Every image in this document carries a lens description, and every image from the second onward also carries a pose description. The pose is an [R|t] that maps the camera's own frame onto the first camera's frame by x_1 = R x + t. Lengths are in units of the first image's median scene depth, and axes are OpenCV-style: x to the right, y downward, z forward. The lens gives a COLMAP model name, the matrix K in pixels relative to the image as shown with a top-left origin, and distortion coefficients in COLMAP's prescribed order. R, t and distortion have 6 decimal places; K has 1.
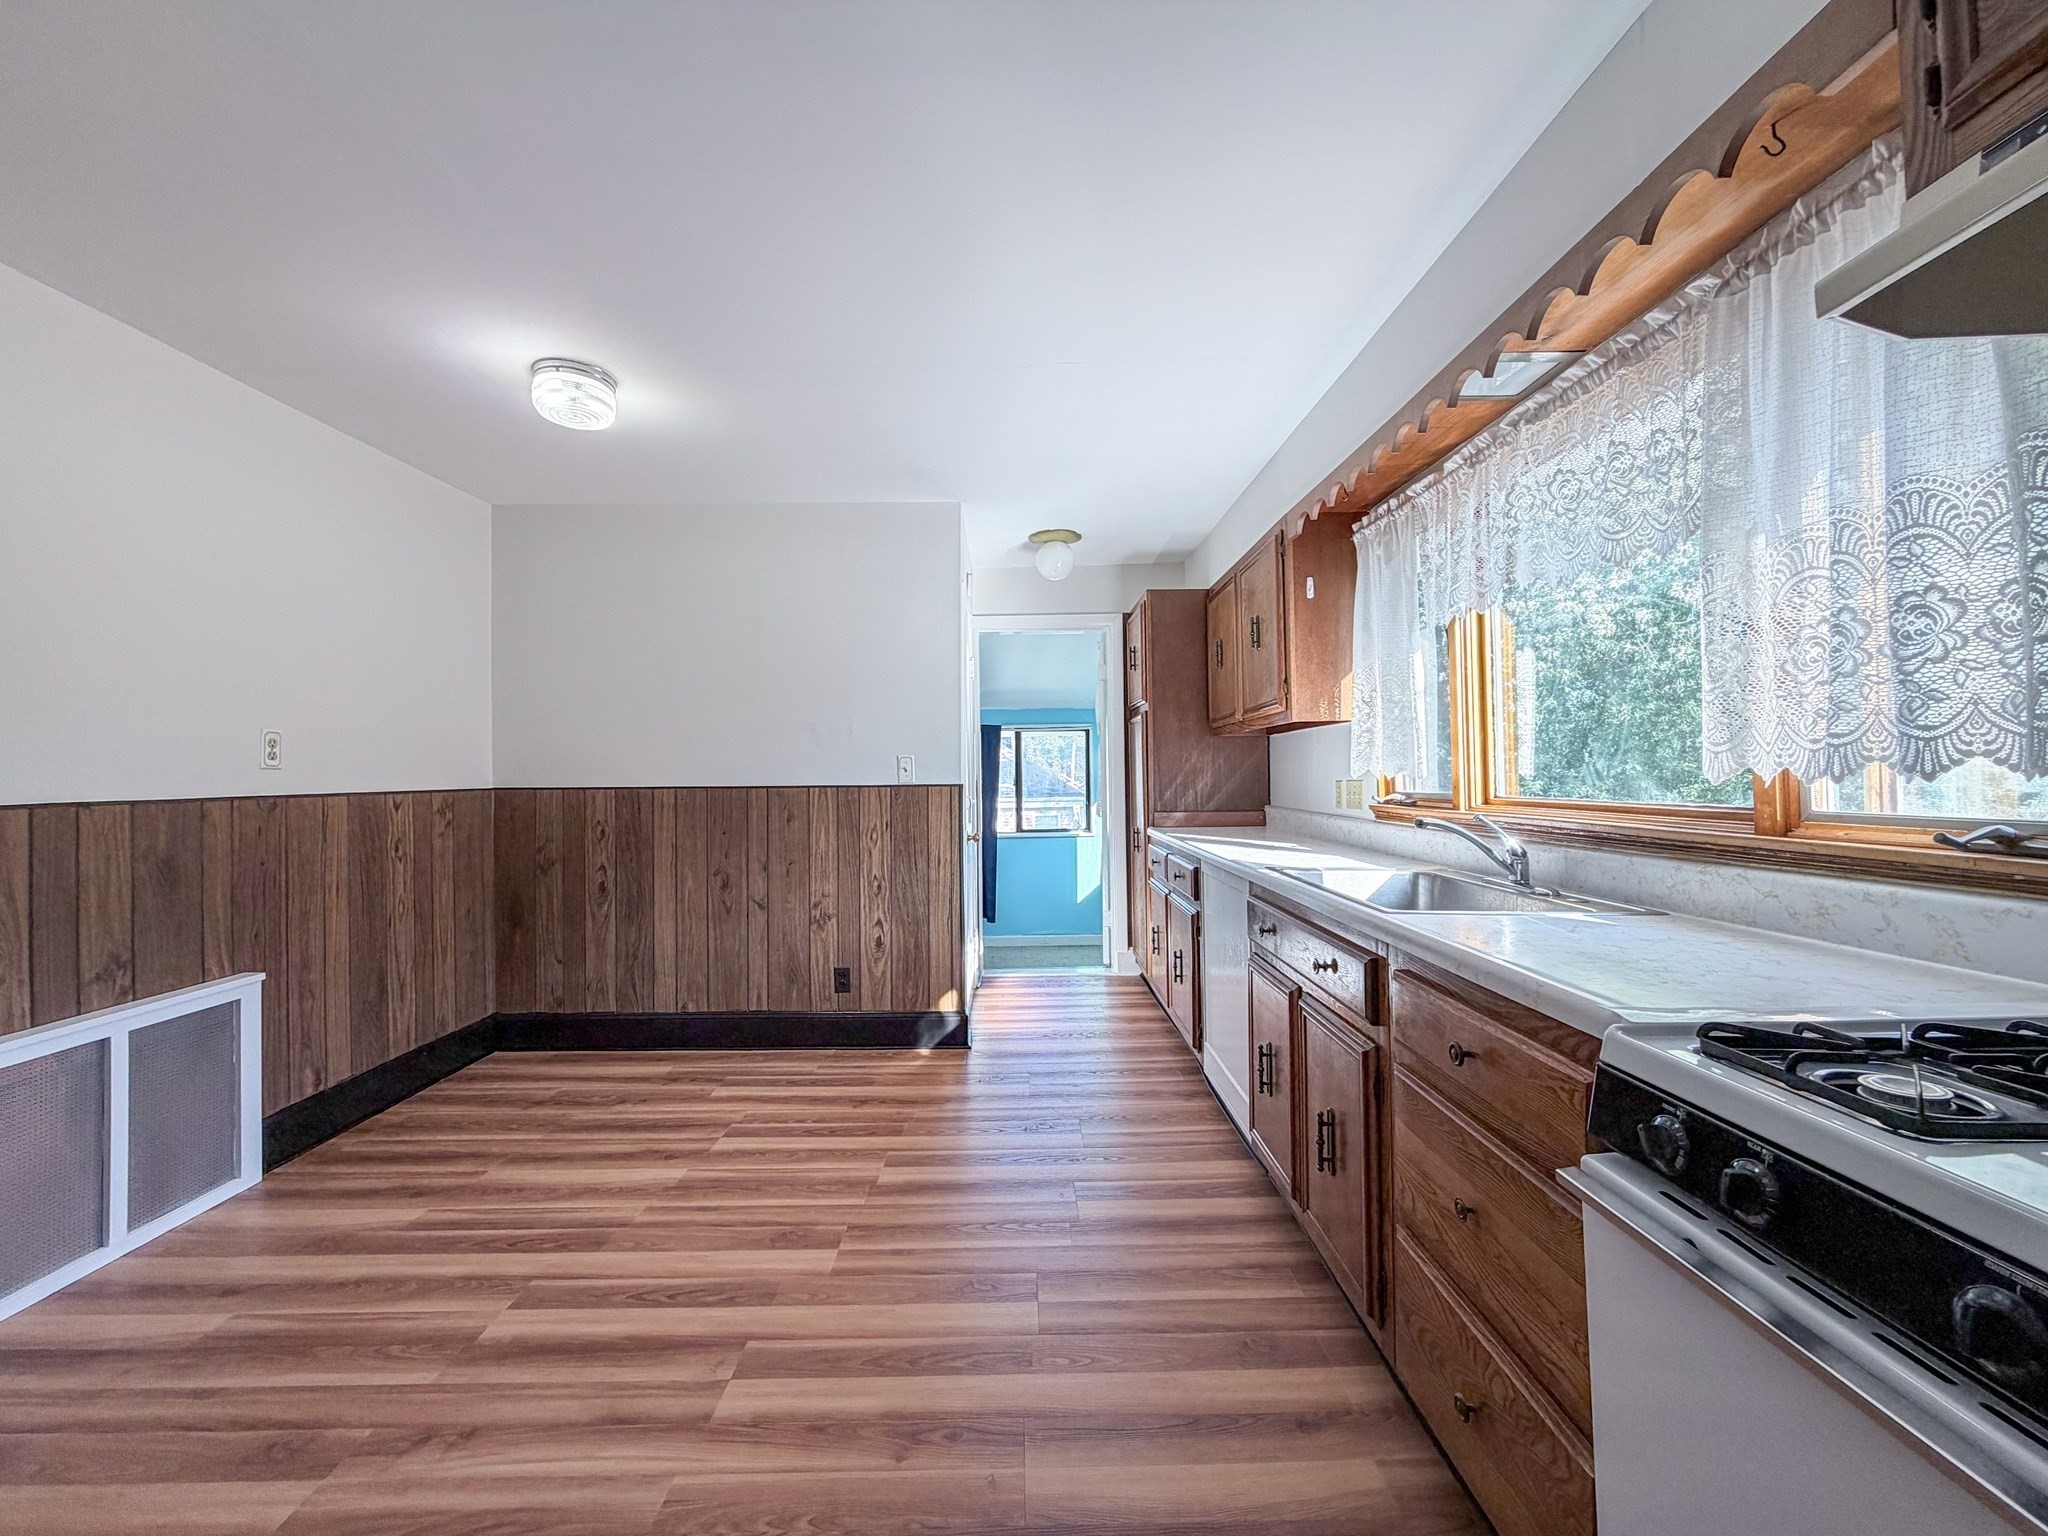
lens RADIAL K [[816.4, 0, 1018.8], [0, 816.4, 765.2], [0, 0, 1]] dist [-0.000760, 0.000462]
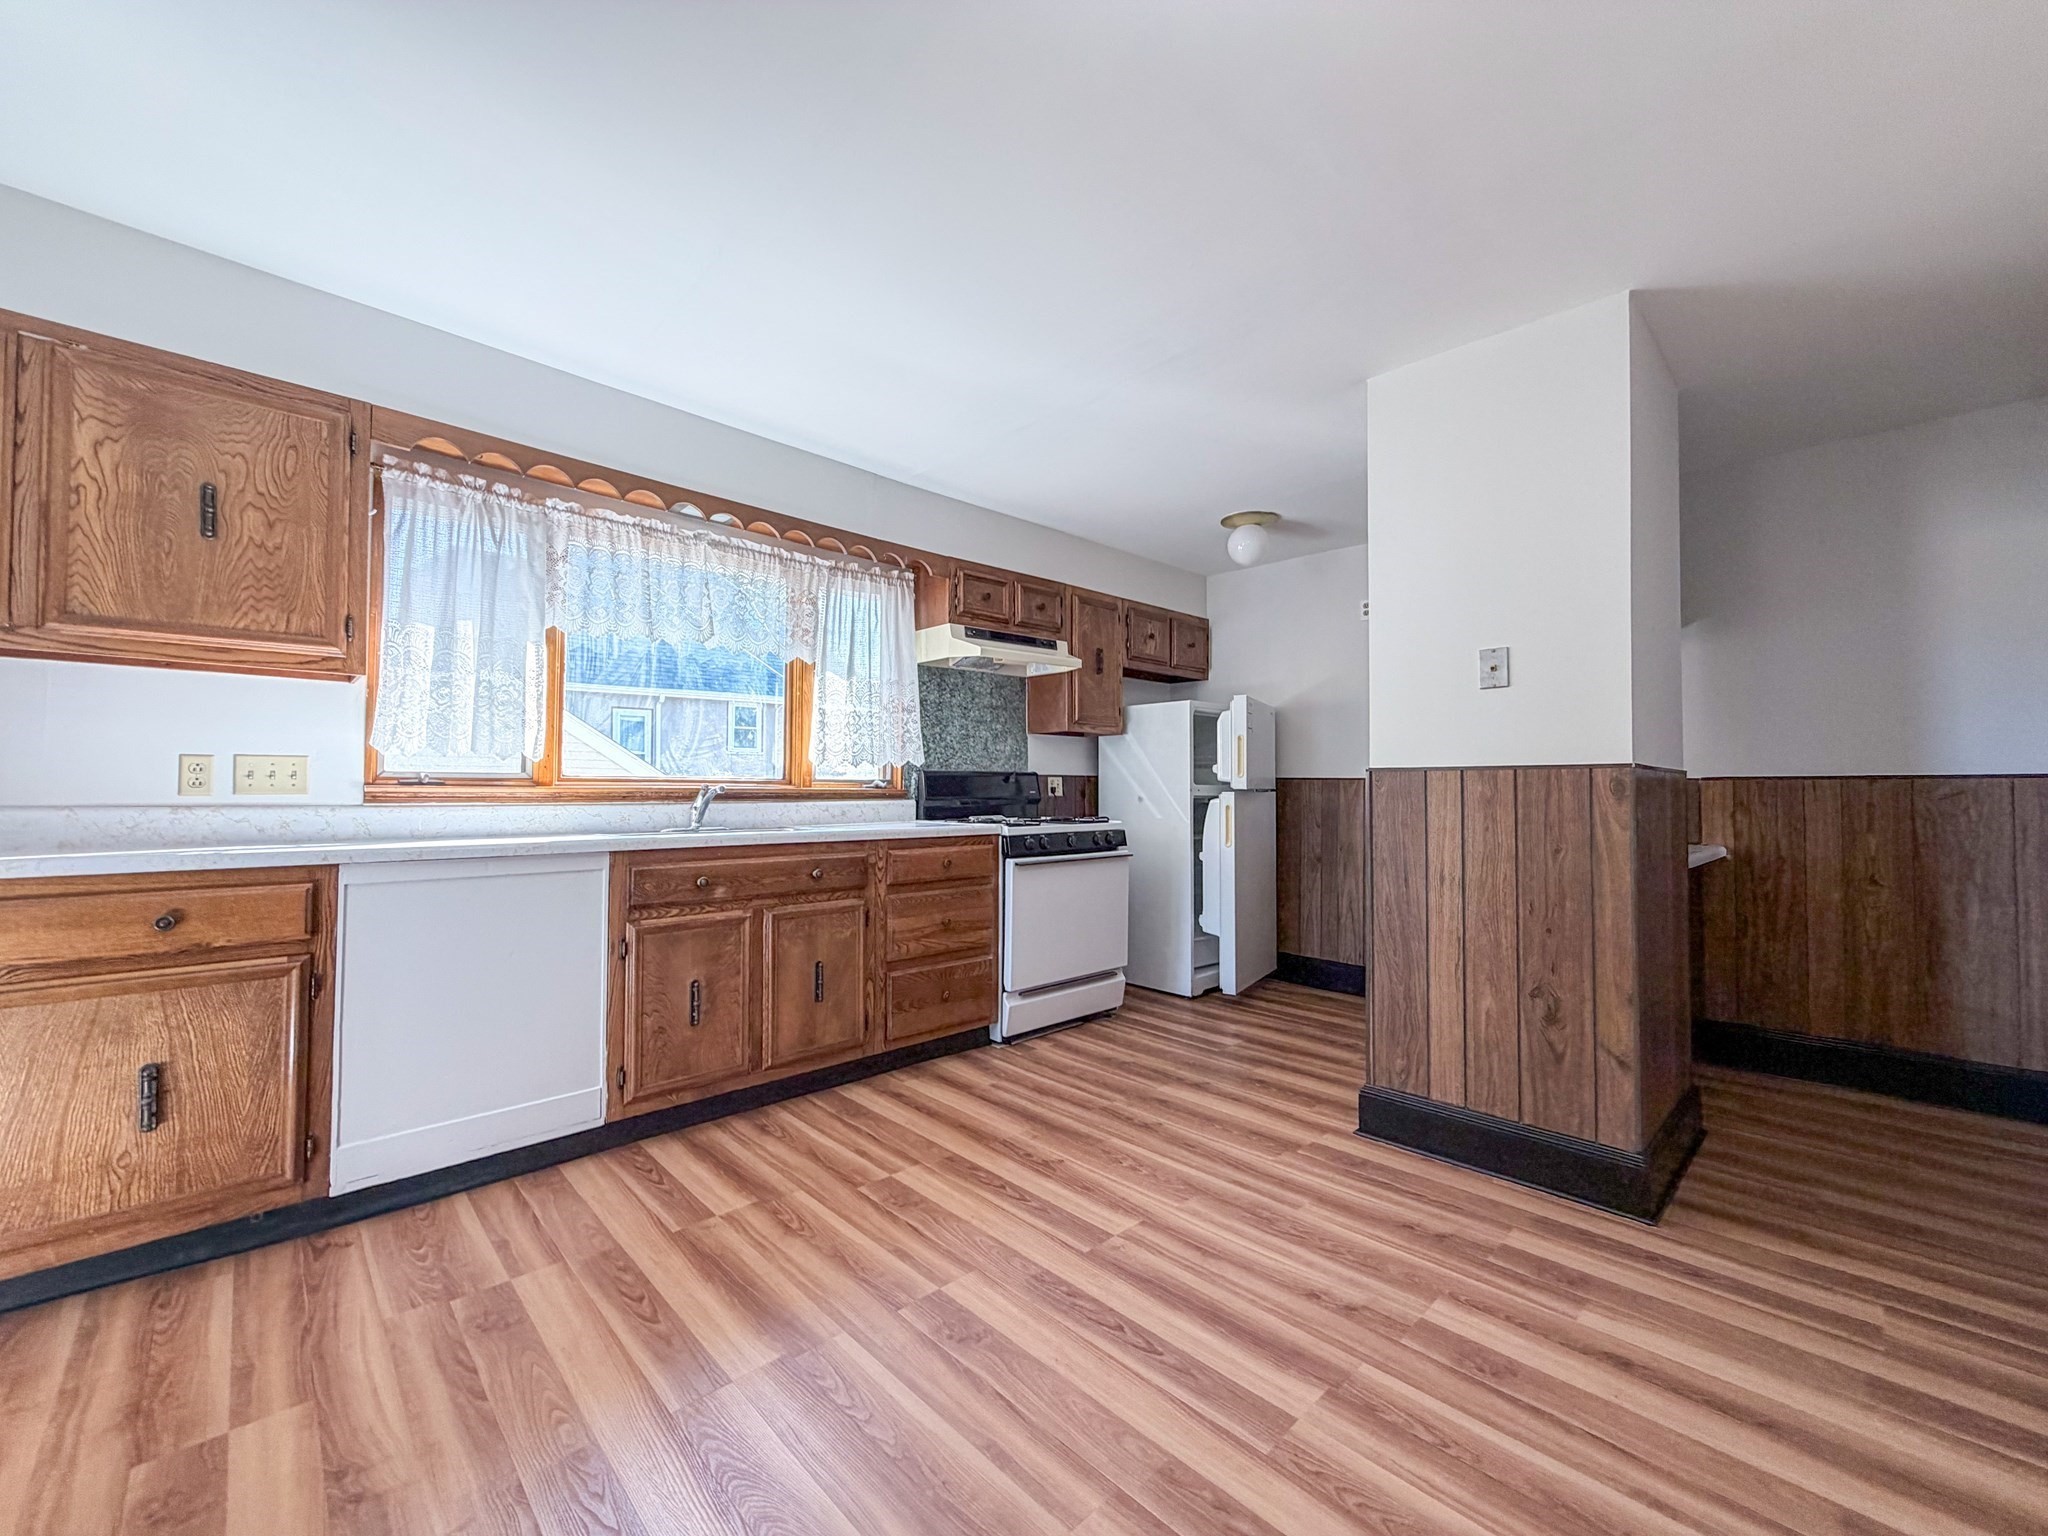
lens RADIAL K [[816.4, 0, 1018.5], [0, 816.4, 764.3], [0, 0, 1]] dist [-0.000760, 0.000462]
pose [[-0.685849, 0.034191, 0.726940, -0.685591], [-0.004793, 0.998662, -0.051494, 0.071413], [-0.727728, -0.038802, -0.684768, 1.161632]]
